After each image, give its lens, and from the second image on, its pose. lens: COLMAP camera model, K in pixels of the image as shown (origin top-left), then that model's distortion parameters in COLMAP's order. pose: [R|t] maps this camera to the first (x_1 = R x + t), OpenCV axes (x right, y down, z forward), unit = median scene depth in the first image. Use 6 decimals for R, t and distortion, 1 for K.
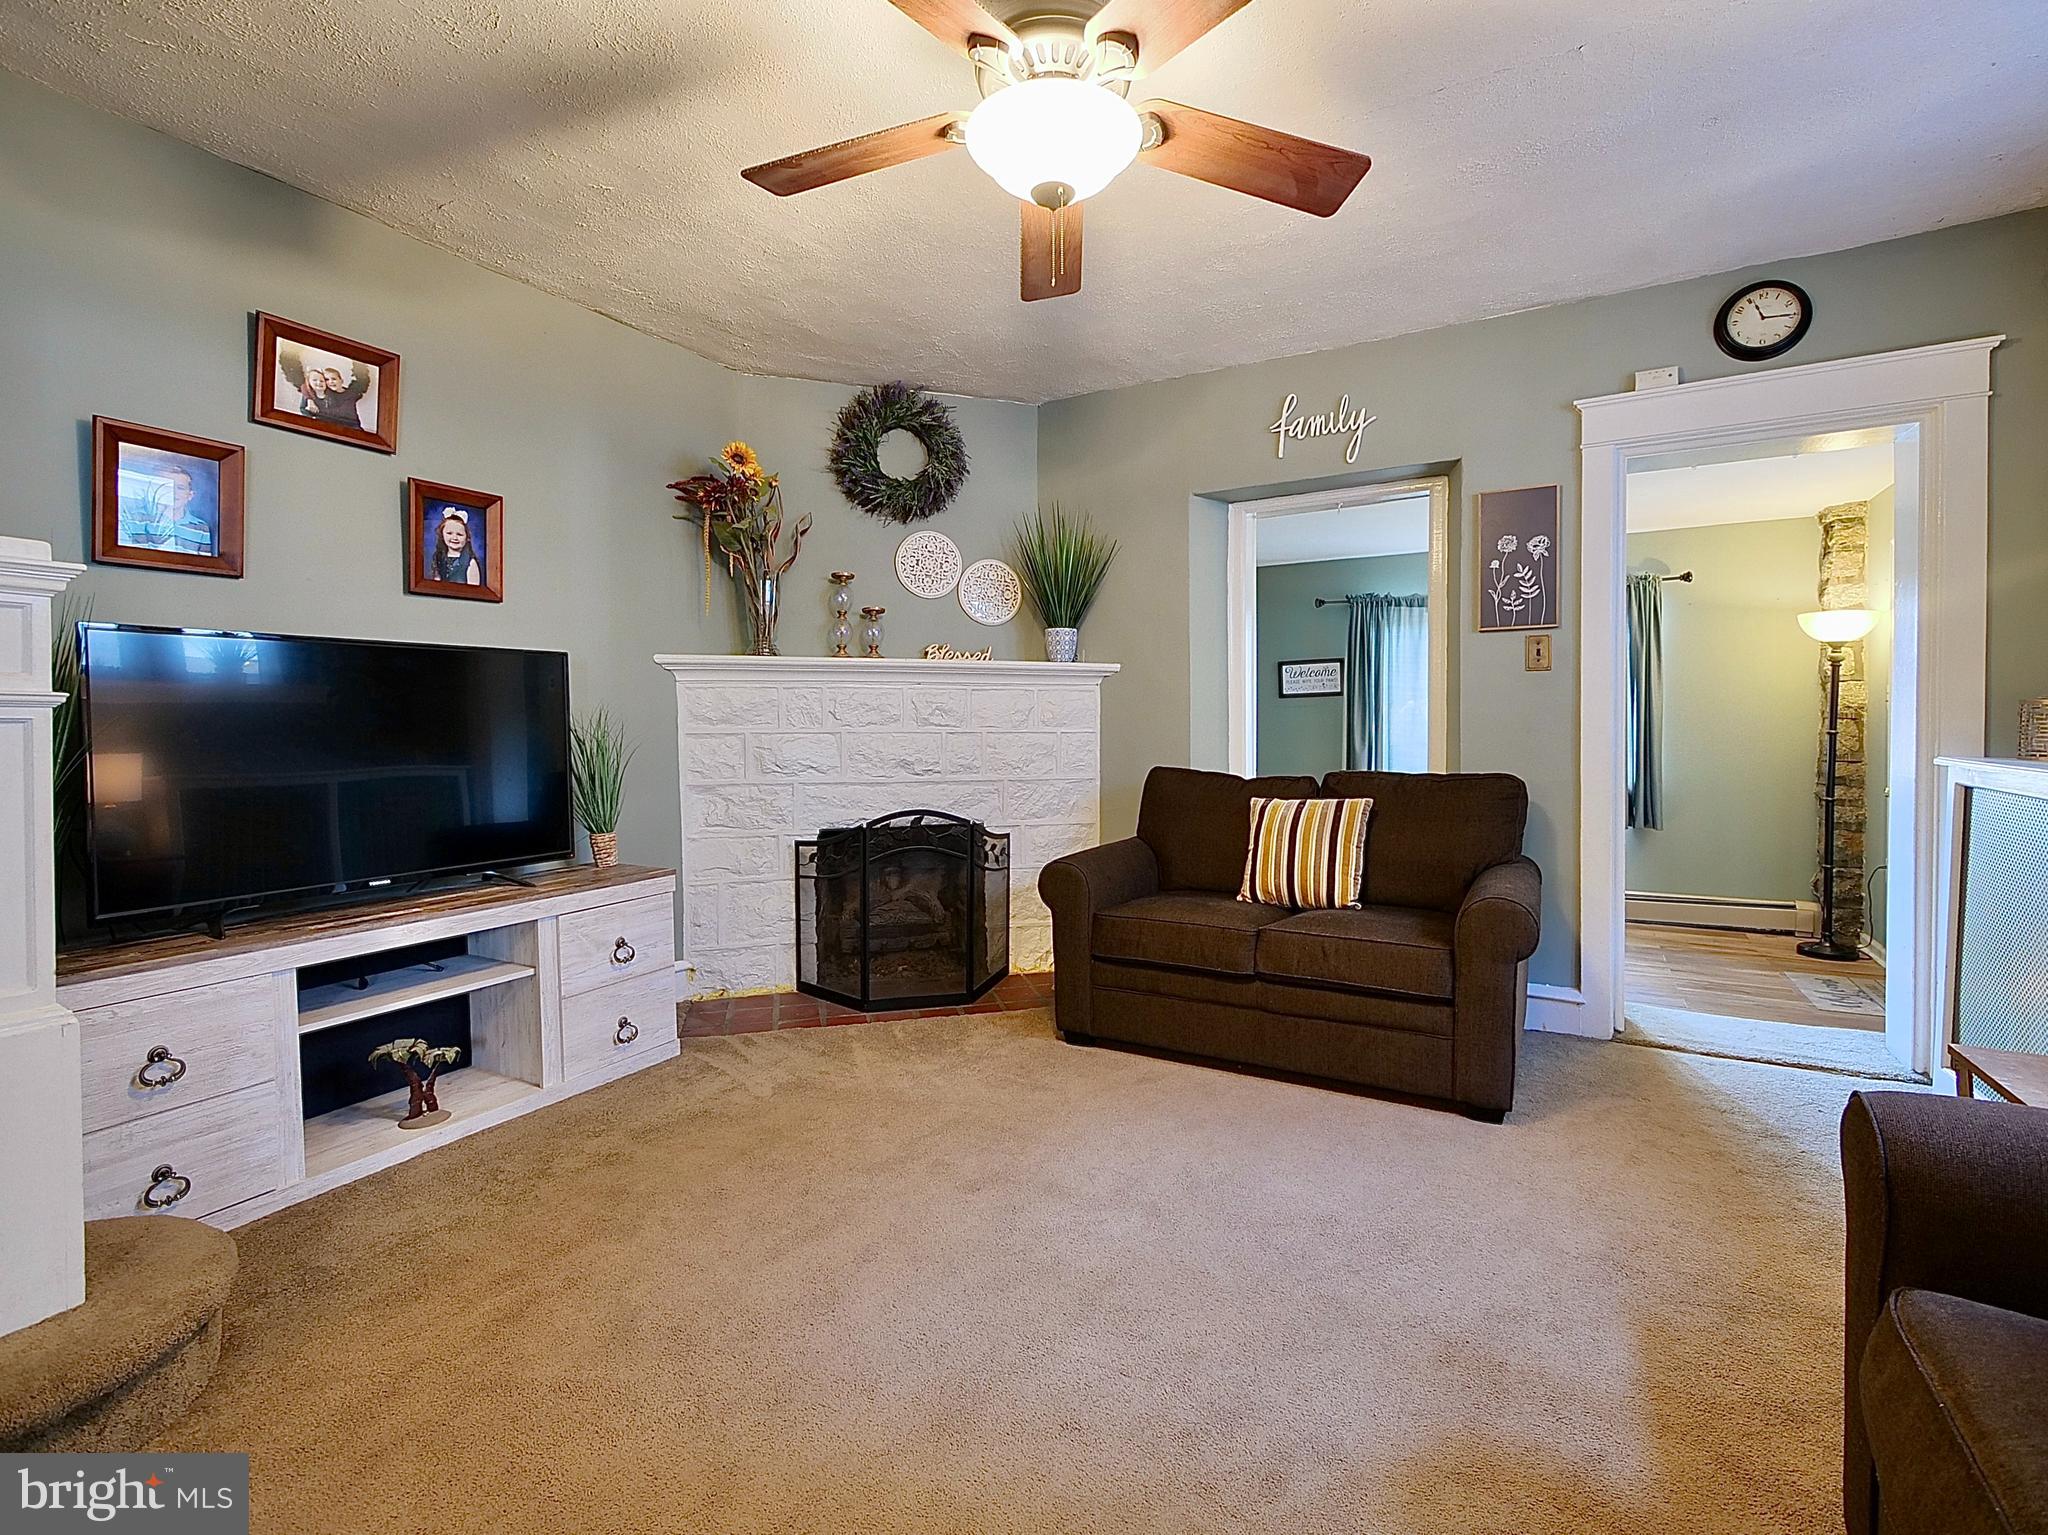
lens RADIAL K [[910.1, 0, 1034.3], [0, 910.1, 738.9], [0, 0, 1]] dist [-0.005108, 0.000146]
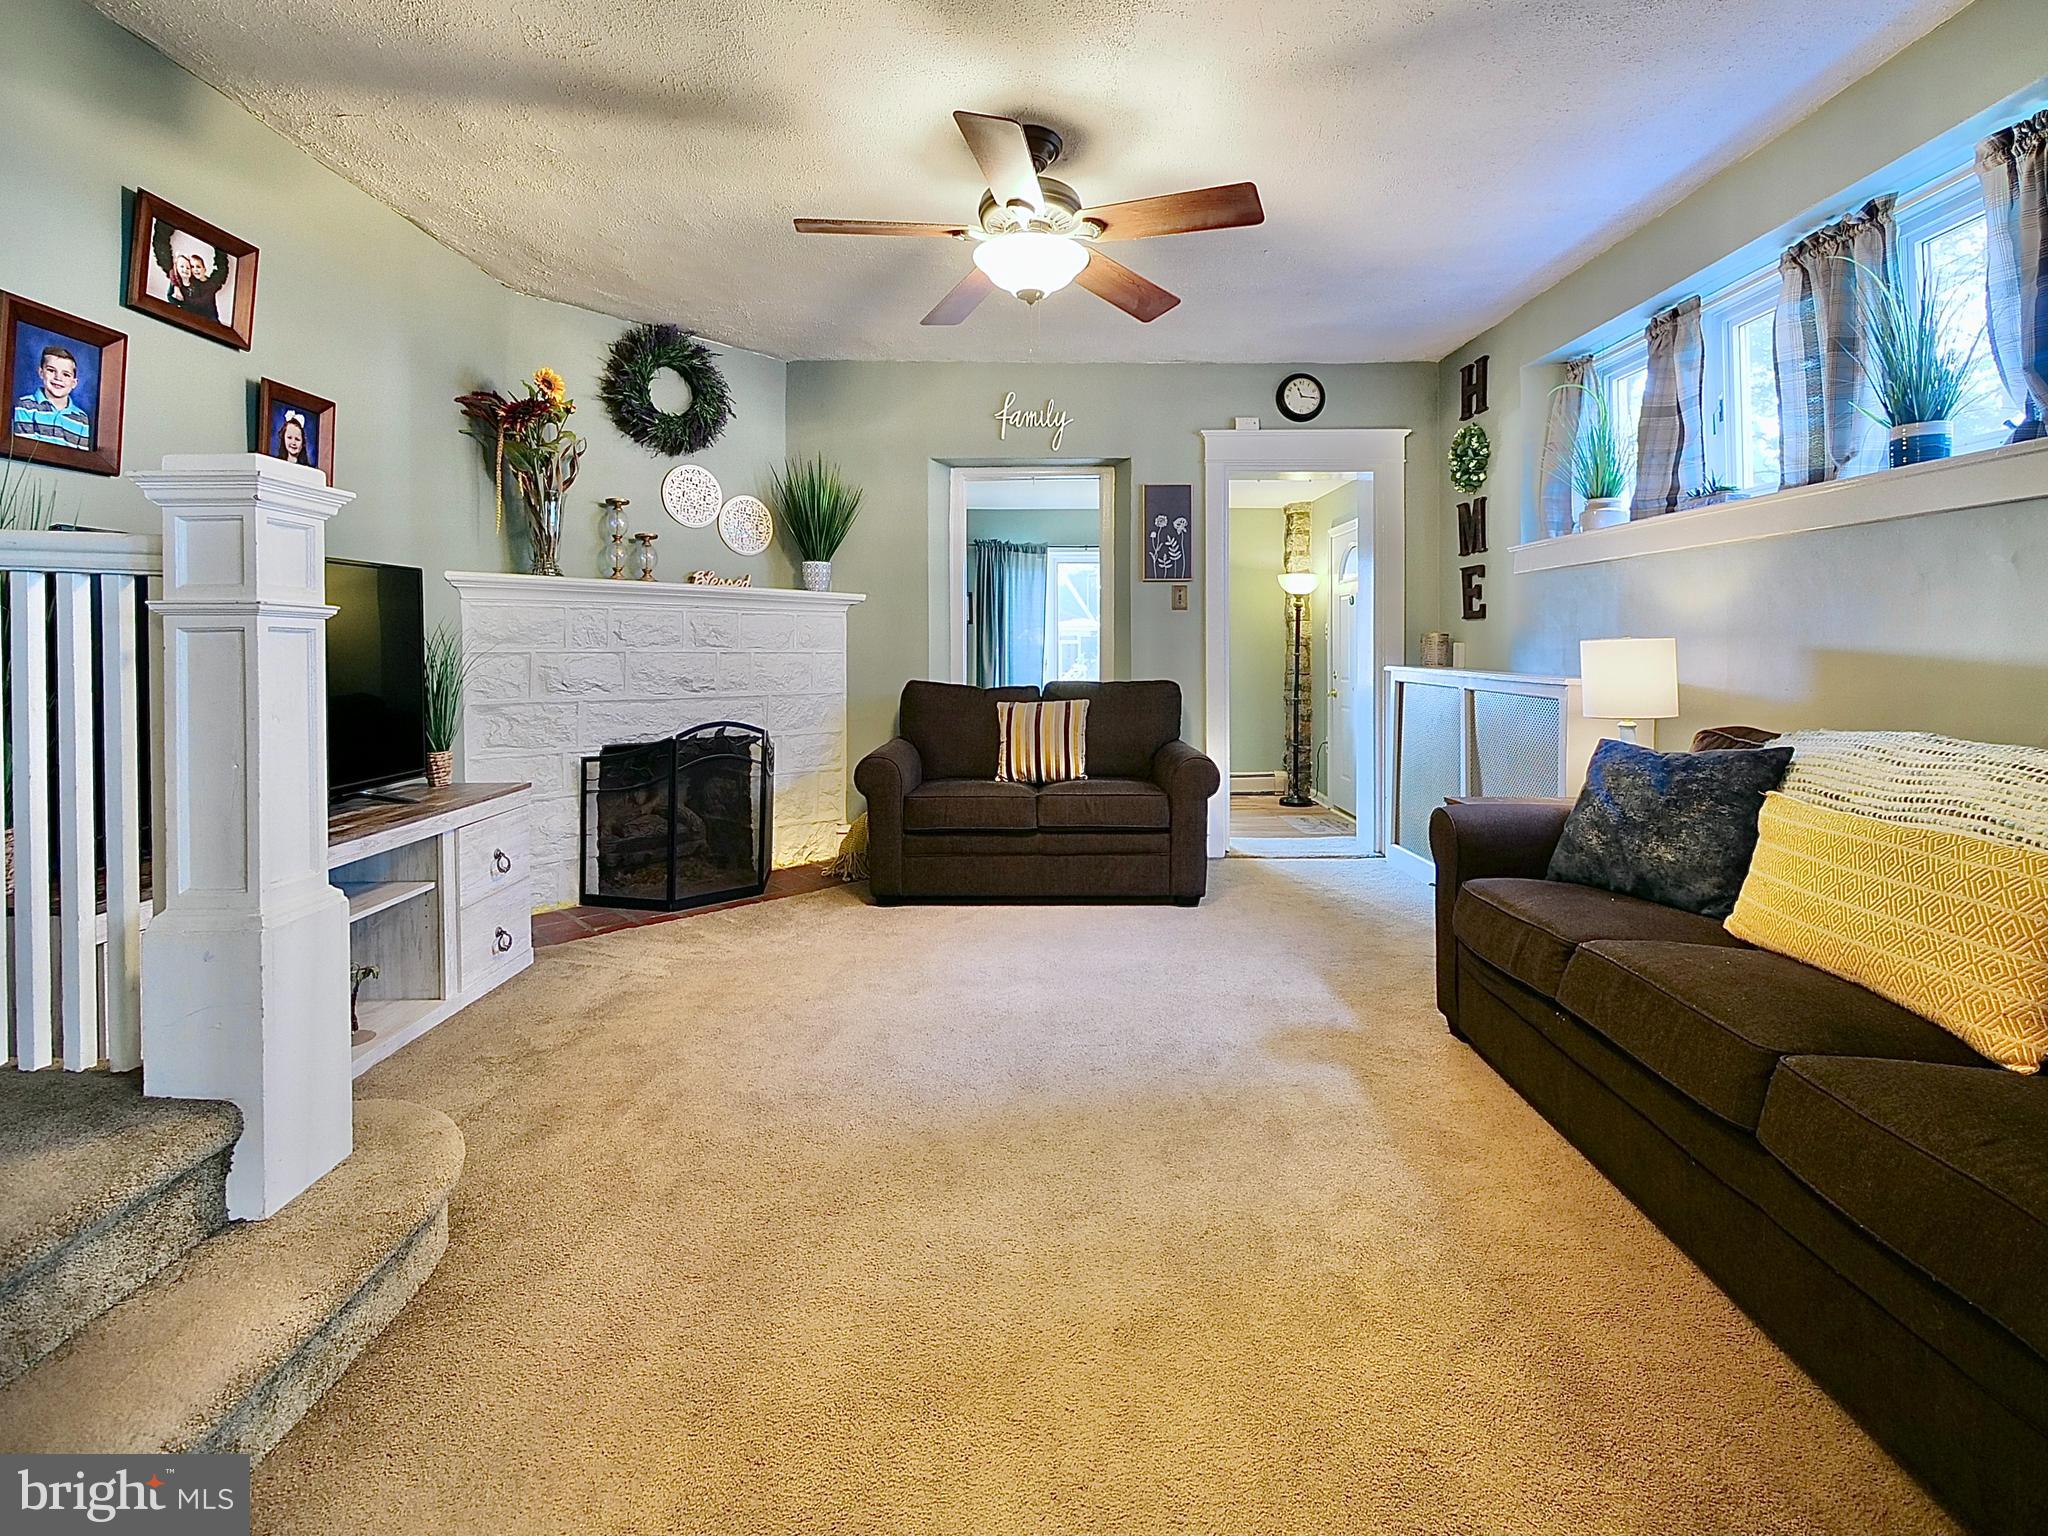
lens RADIAL K [[913.7, 0, 1032.5], [0, 913.7, 649.9], [0, 0, 1]] dist [-0.008514, -0.000494]
pose [[0.874985, 0.003117, 0.484141, -0.344240], [0.005252, 0.999859, -0.015930, 0.010656], [-0.484122, 0.016481, 0.874845, -0.158873]]
